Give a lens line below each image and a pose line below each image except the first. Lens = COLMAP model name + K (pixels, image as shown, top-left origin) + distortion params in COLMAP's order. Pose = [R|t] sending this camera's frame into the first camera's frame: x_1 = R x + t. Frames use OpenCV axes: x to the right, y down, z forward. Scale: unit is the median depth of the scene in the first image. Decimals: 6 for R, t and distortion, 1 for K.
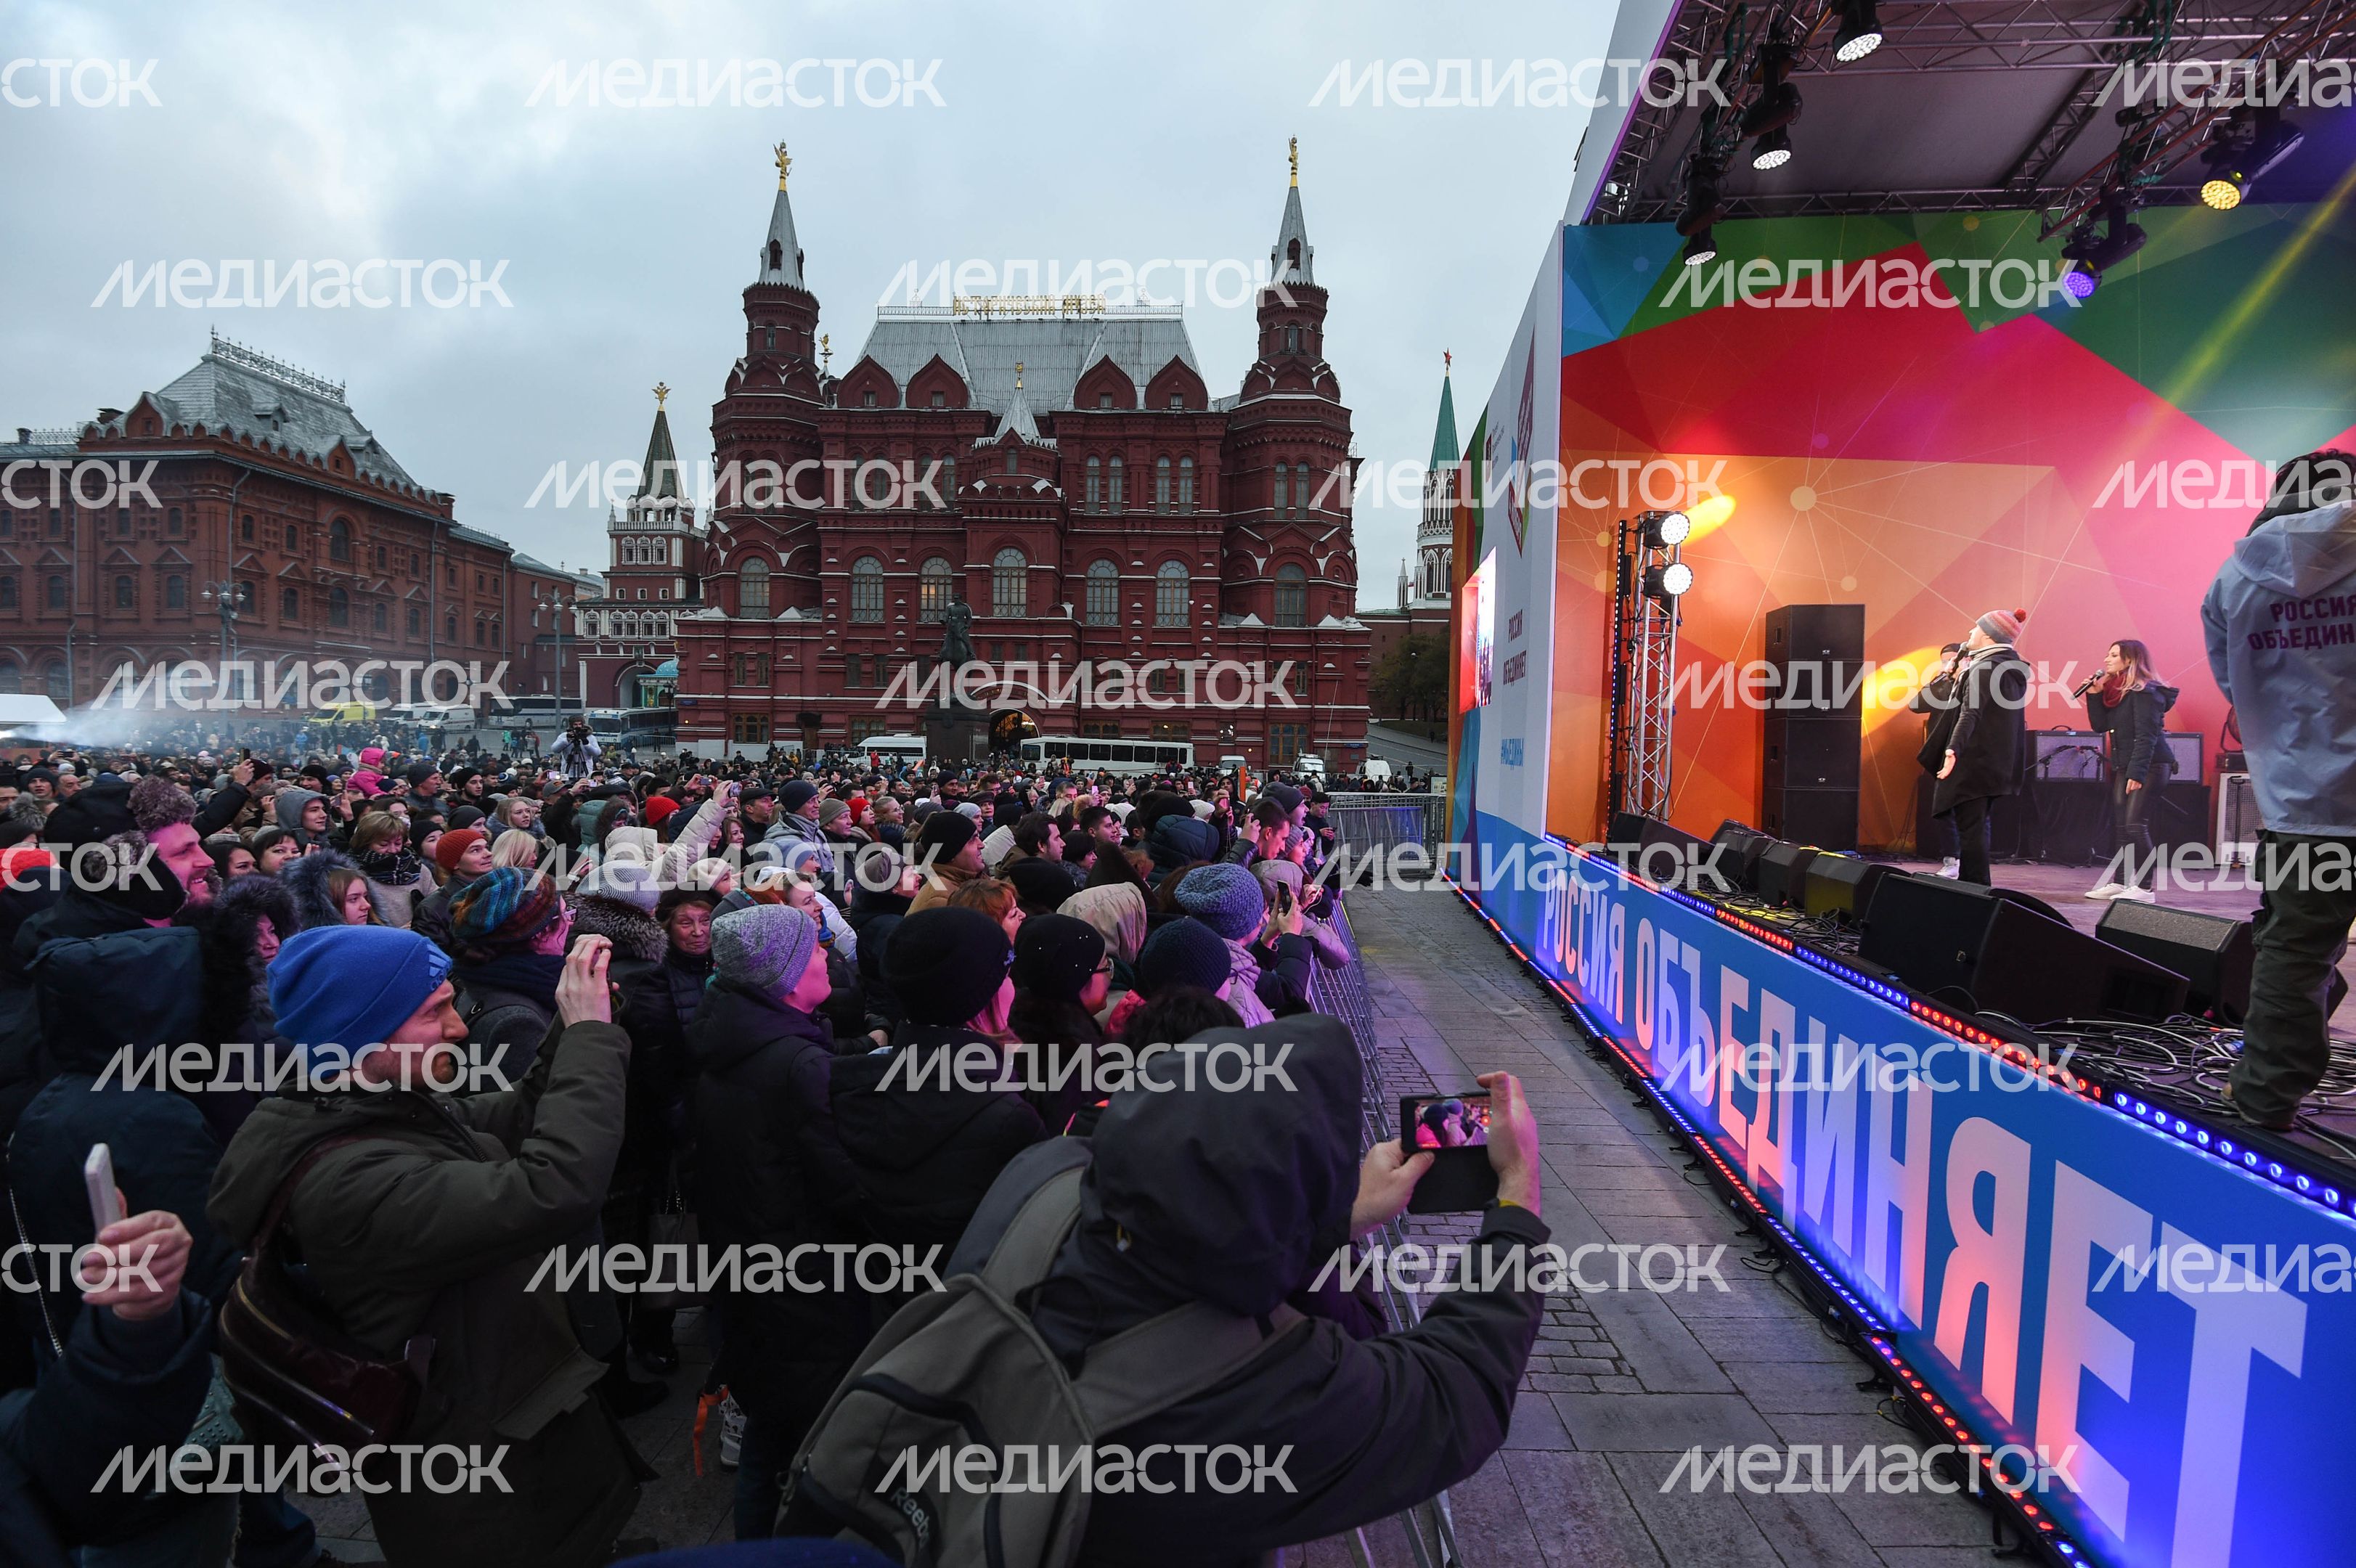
lens RADIAL K [[1120.3, 0, 1178.0], [0, 1120.3, 784.0], [0, 0, 1]] dist [-0.013139, -0.019186]
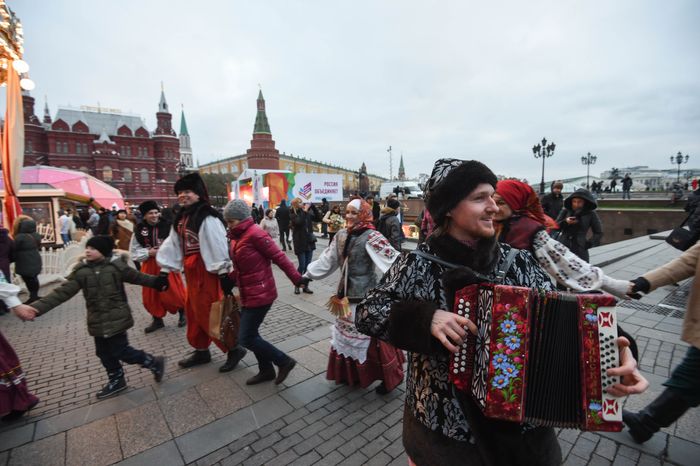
lens RADIAL K [[321.8, 0, 349.5], [0, 321.8, 232.9], [0, 0, 1]] dist [0.003328, -0.036921]
pose [[0.729022, -0.101062, 0.676989, -0.324347], [0.057135, 0.994573, 0.086946, 0.009088], [-0.682102, -0.024706, 0.730840, -0.633243]]
